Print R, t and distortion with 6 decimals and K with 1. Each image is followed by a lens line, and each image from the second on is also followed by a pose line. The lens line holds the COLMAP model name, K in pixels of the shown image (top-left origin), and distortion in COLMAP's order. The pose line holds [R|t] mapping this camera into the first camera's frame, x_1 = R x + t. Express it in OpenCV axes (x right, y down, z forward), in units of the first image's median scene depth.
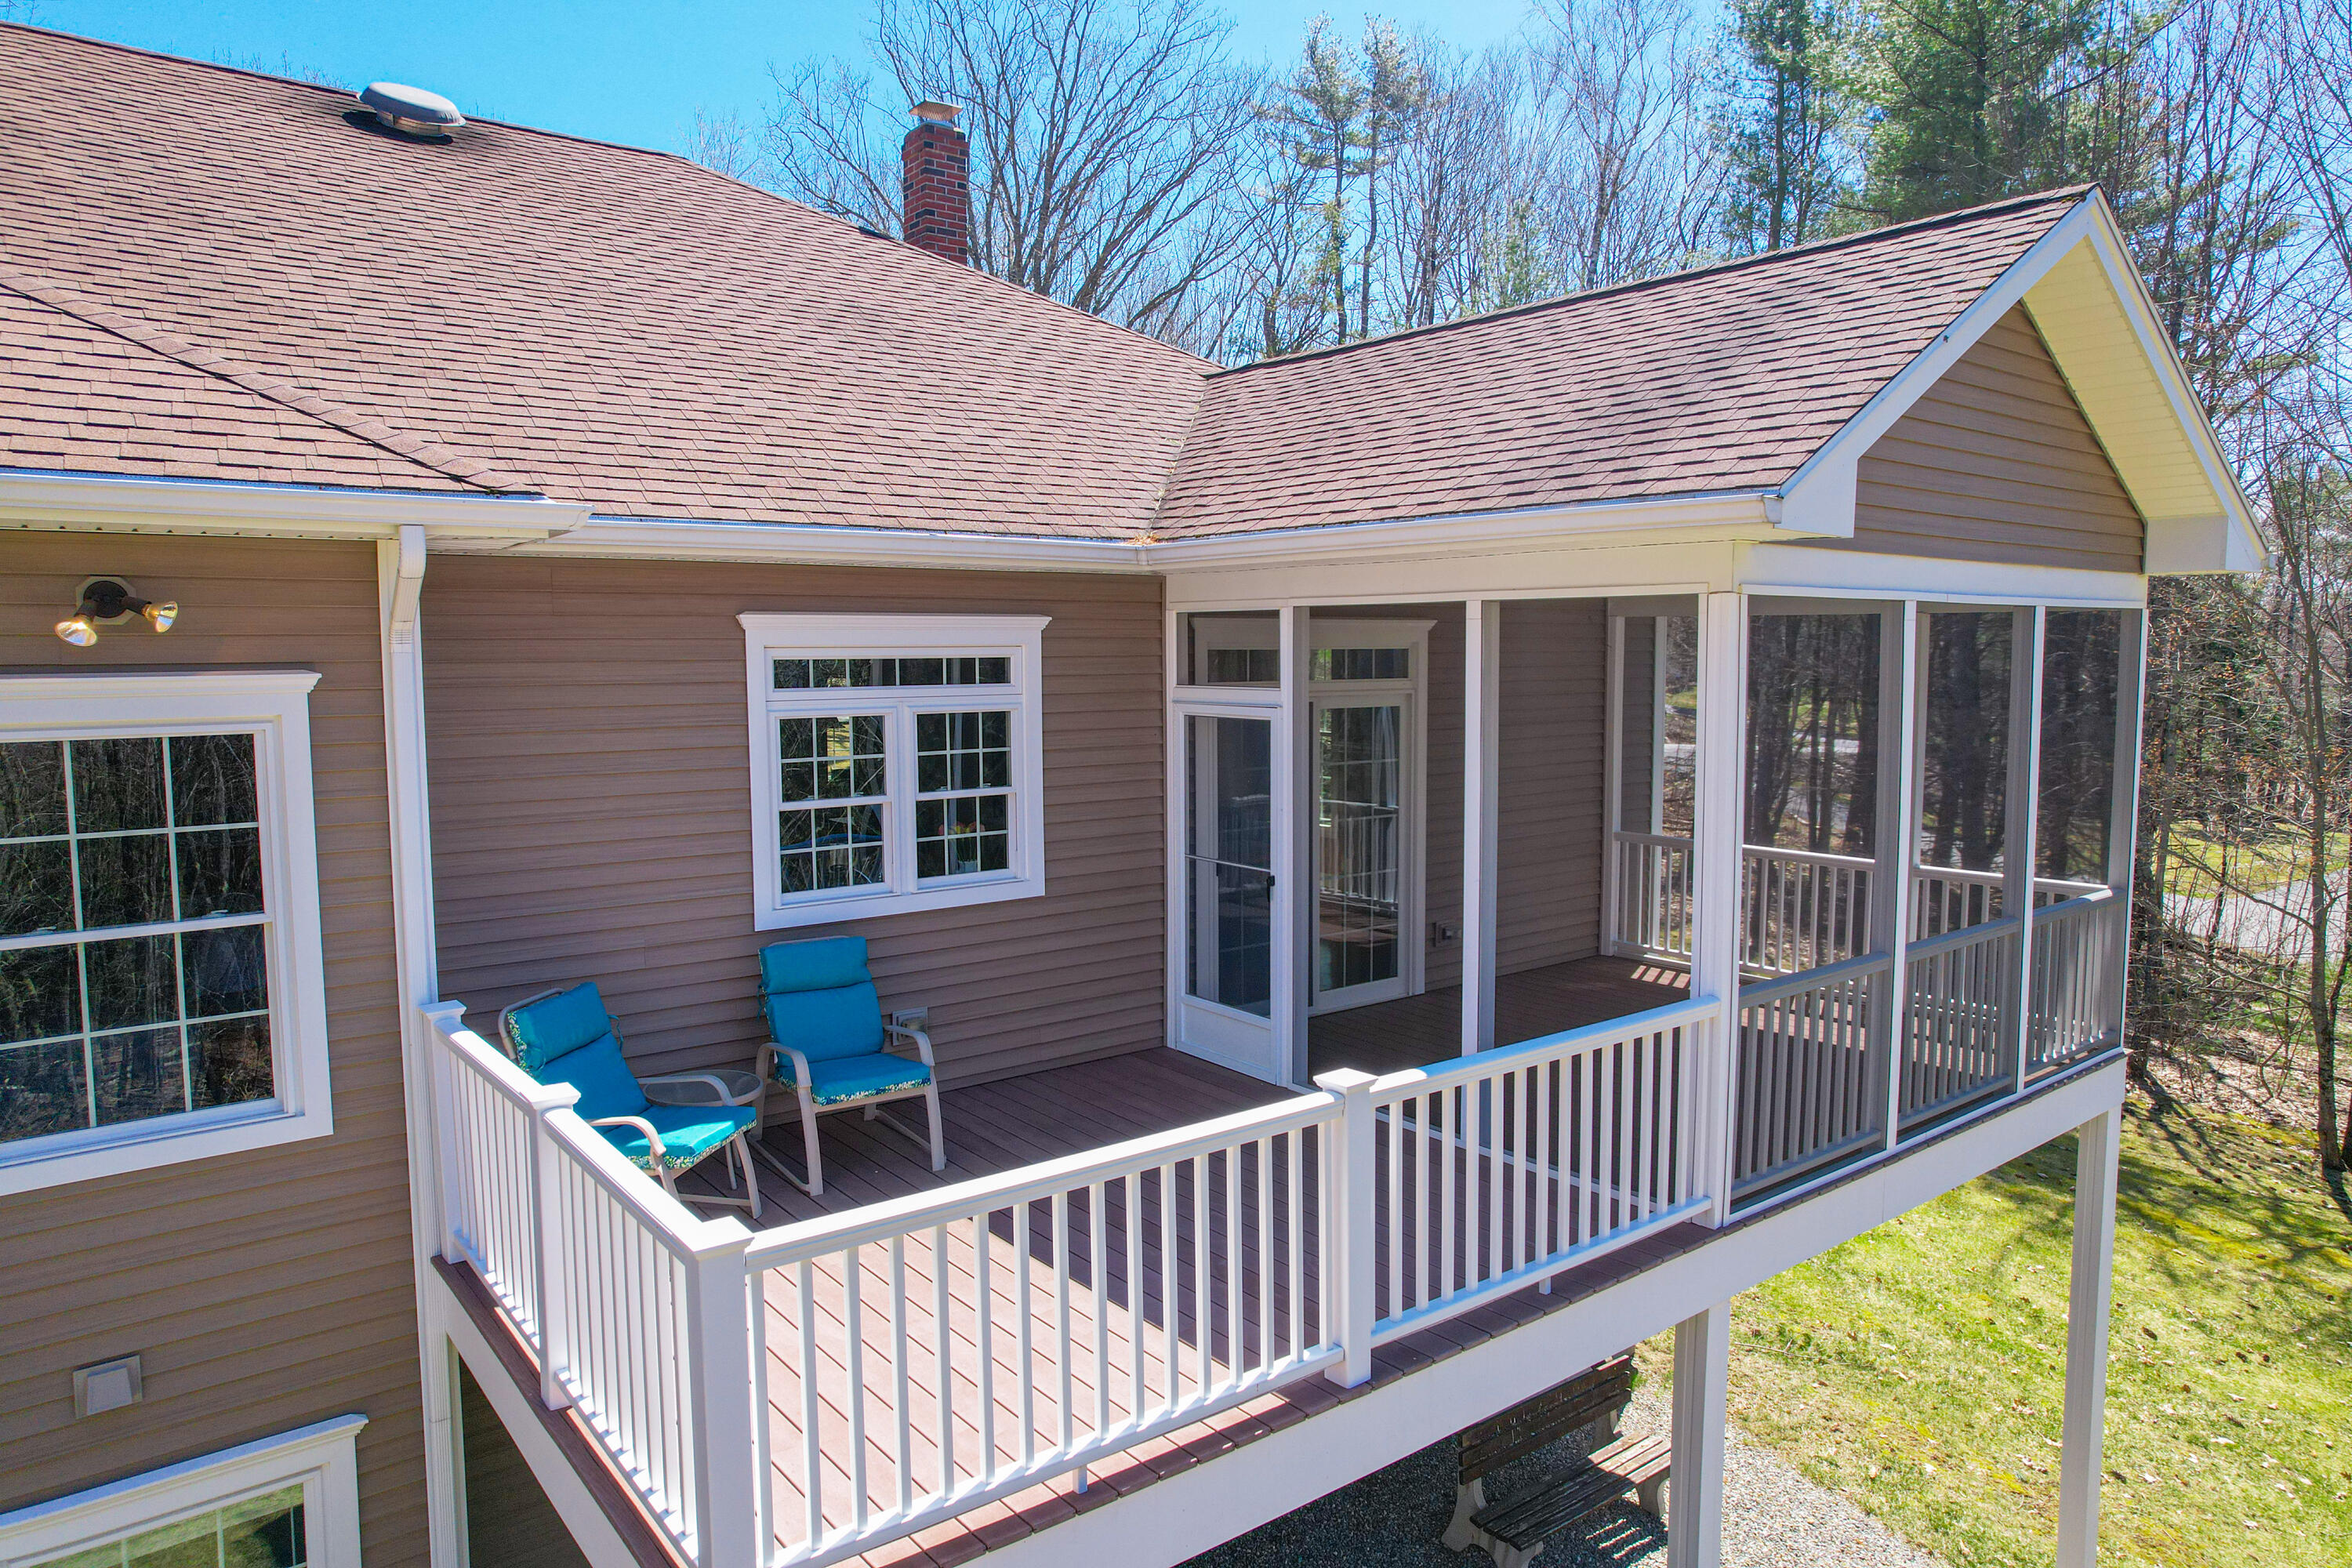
lens RADIAL K [[1476.9, 0, 1135.7], [0, 1476.9, 776.5], [0, 0, 1]] dist [-0.056369, 0.047420]
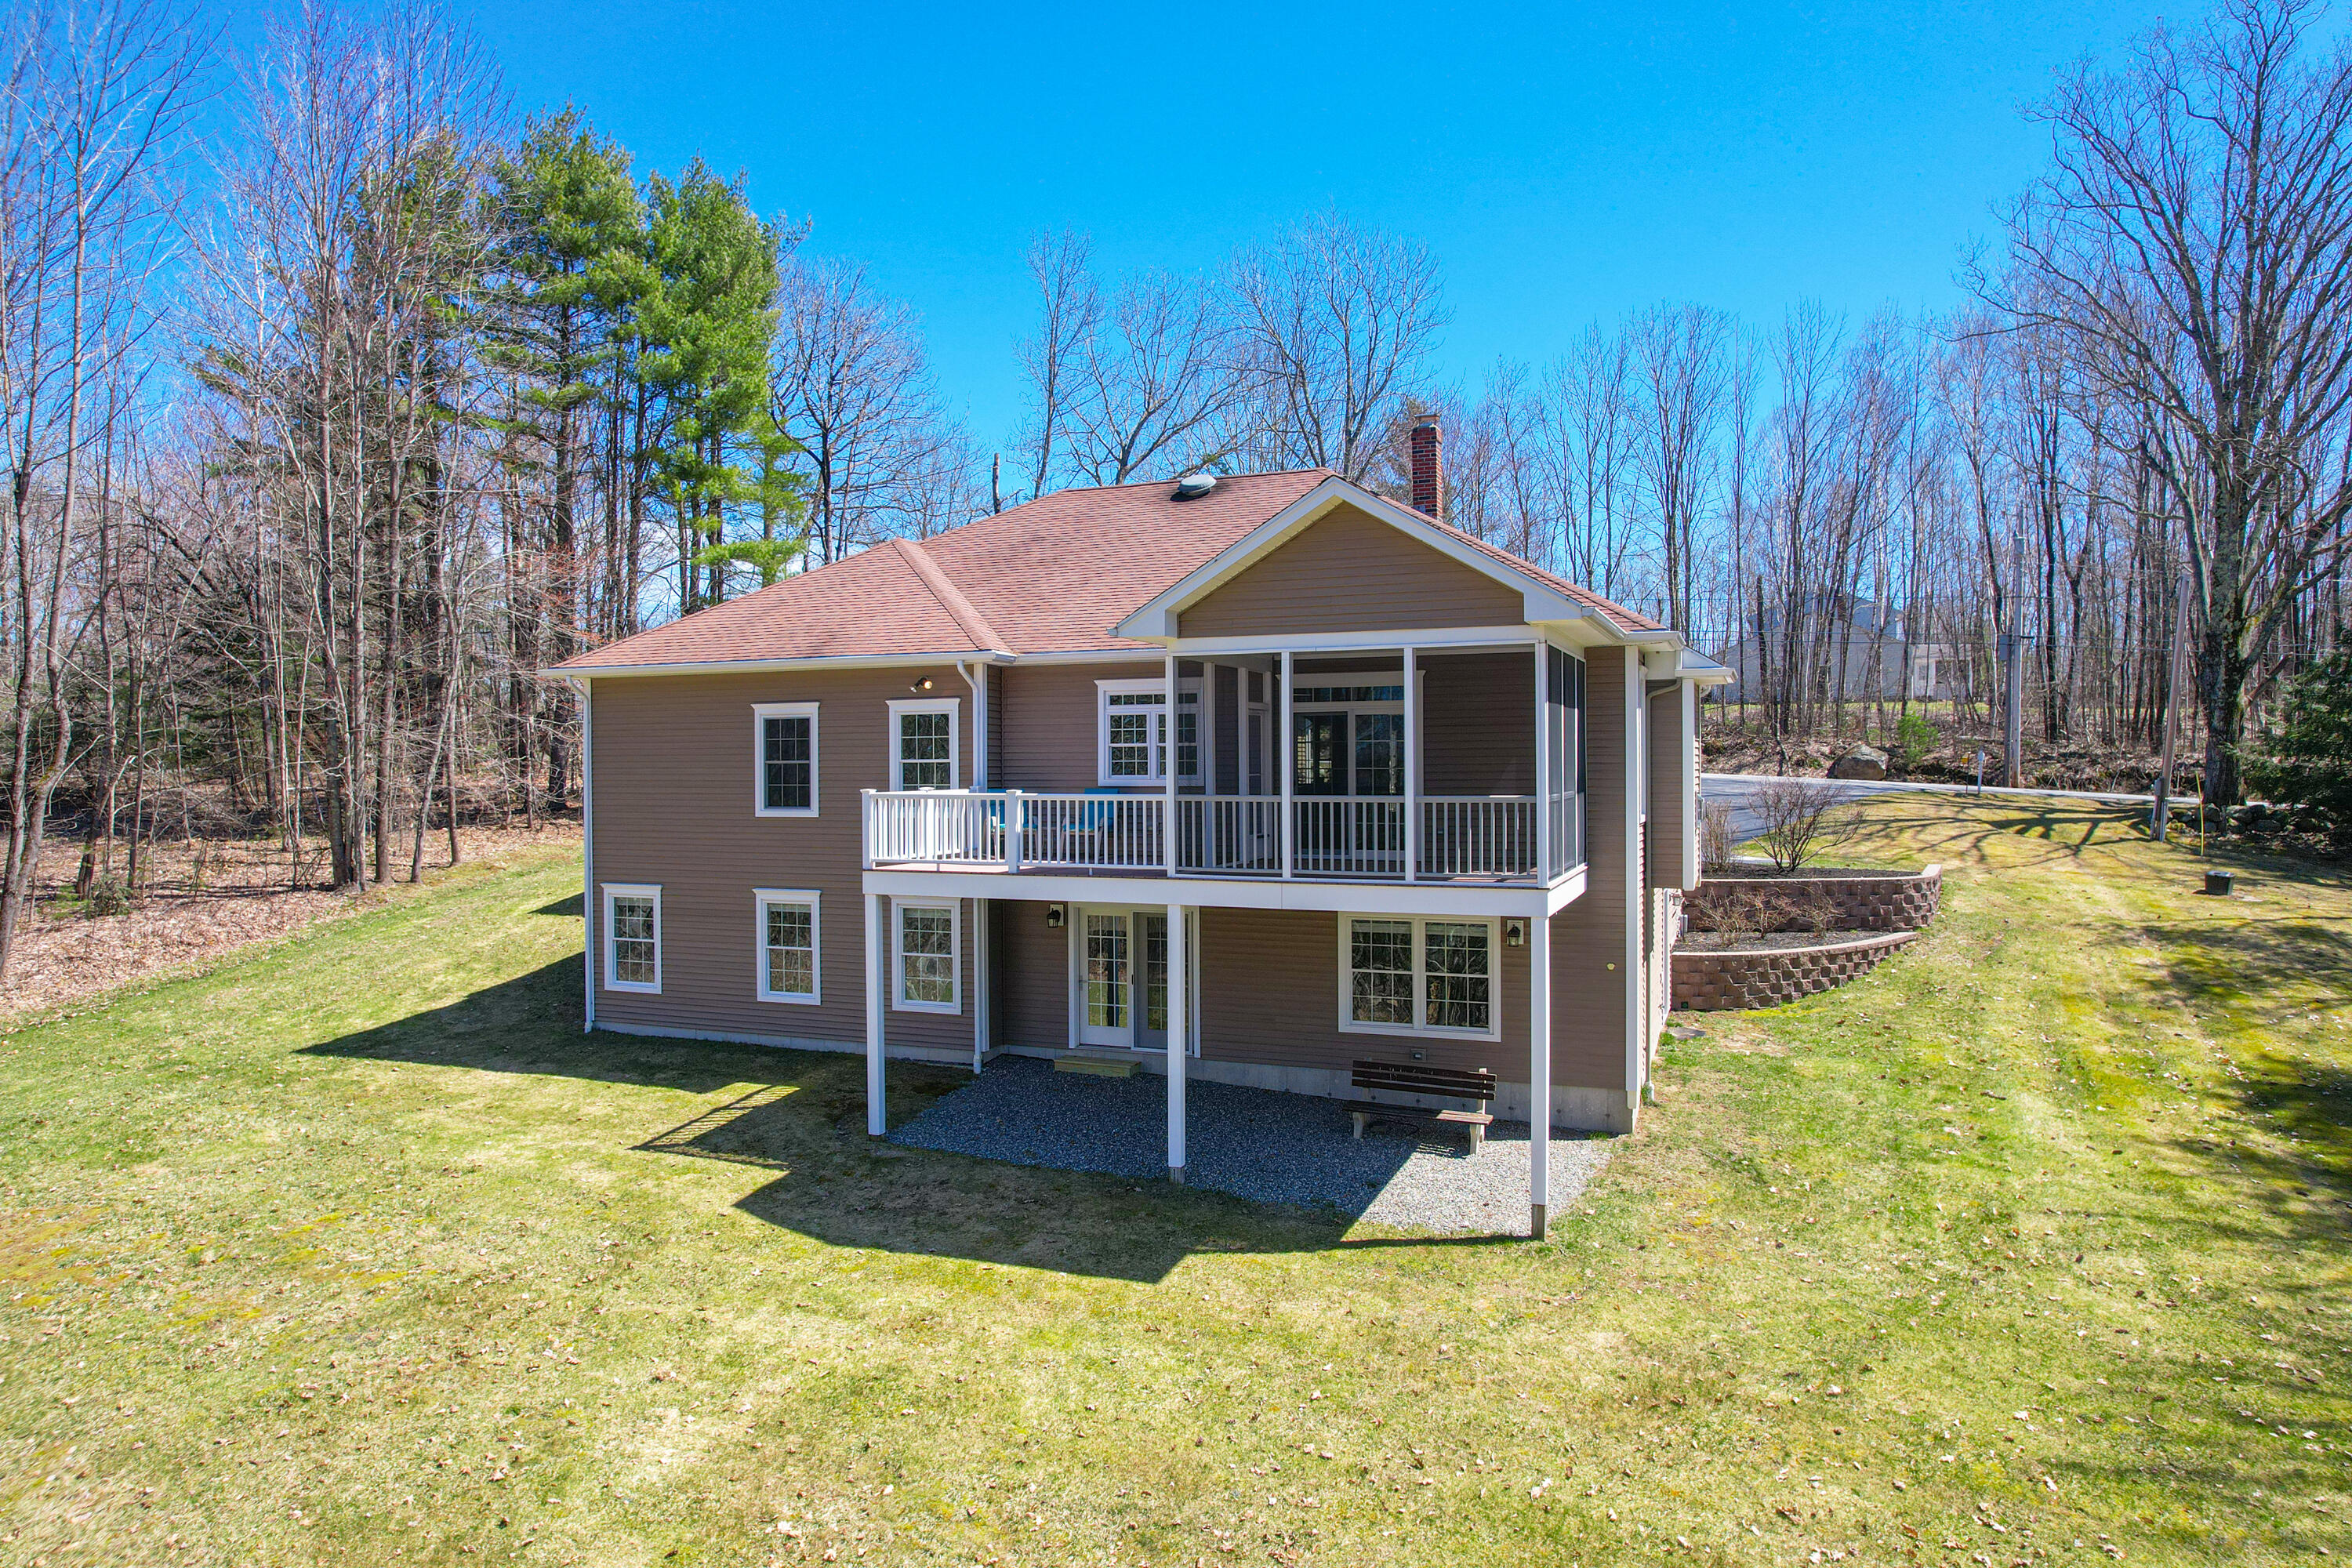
lens RADIAL K [[1476.9, 0, 1135.7], [0, 1476.9, 776.5], [0, 0, 1]] dist [-0.056369, 0.047420]
pose [[0.492259, 0.011901, -0.870367, 2.439896], [-0.070988, 0.997125, -0.026515, 0.163889], [0.867549, 0.074837, 0.491688, -0.429125]]
